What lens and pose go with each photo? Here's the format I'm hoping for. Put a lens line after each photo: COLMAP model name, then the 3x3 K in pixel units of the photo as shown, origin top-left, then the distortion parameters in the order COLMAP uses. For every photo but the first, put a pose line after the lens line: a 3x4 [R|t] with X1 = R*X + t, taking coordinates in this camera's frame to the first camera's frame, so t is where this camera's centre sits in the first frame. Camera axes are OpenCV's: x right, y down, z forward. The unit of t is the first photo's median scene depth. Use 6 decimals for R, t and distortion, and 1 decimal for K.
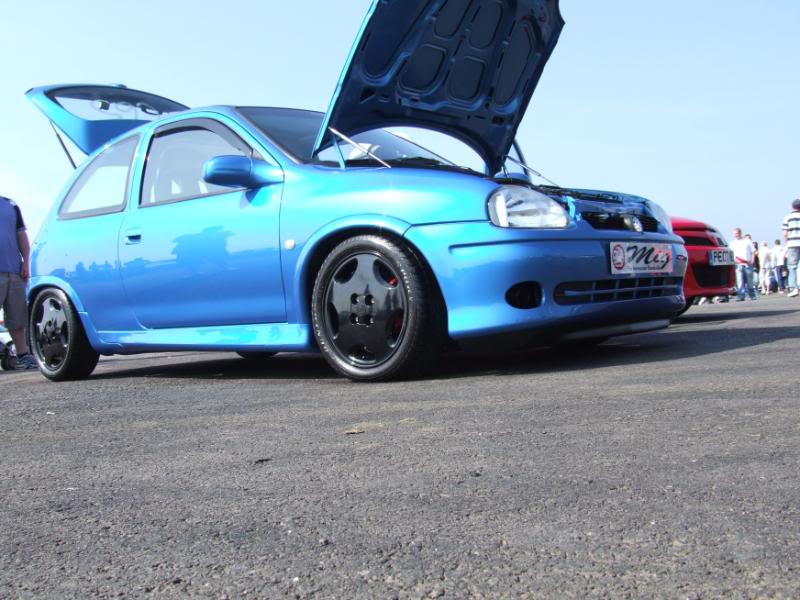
lens RADIAL K [[857.8, 0, 400.1], [0, 857.8, 301.8], [0, 0, 1]] dist [-0.035682, 0.000000]
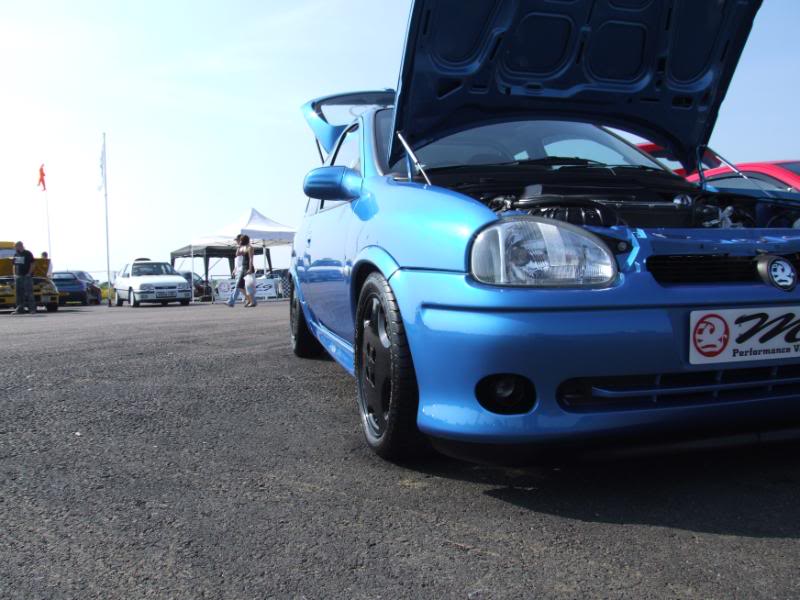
lens RADIAL K [[666.0, 0, 399.8], [0, 666.0, 297.6], [0, 0, 1]] dist [-0.036182, 0.002414]
pose [[0.845515, 0.072154, -0.529054, 0.297604], [-0.032179, 0.995912, 0.084397, -0.104325], [0.532981, -0.054335, 0.844381, 0.476083]]
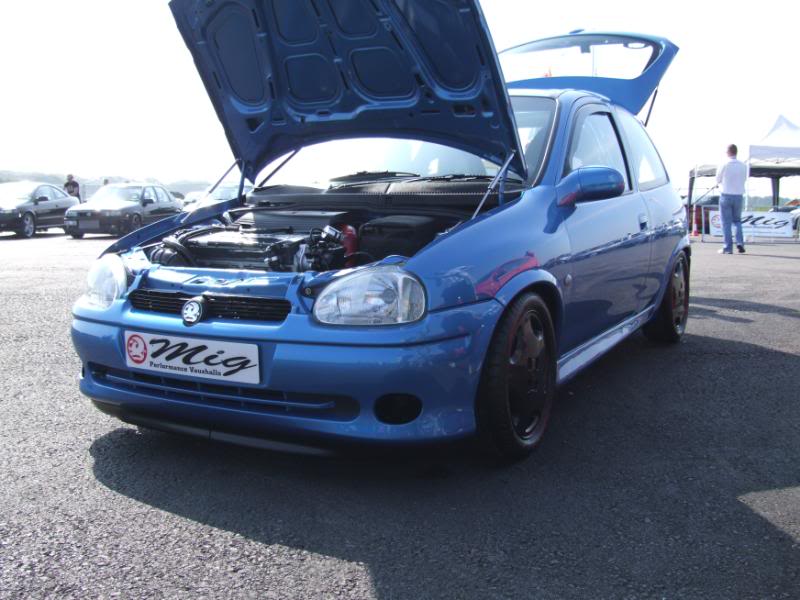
lens RADIAL K [[905.6, 0, 400.5], [0, 905.6, 299.2], [0, 0, 1]] dist [0.028875, 0.000000]
pose [[0.169505, 0.193331, -0.966380, 1.114794], [0.004663, 0.980402, 0.196954, -0.265990], [0.985518, -0.037890, 0.165281, 1.056922]]
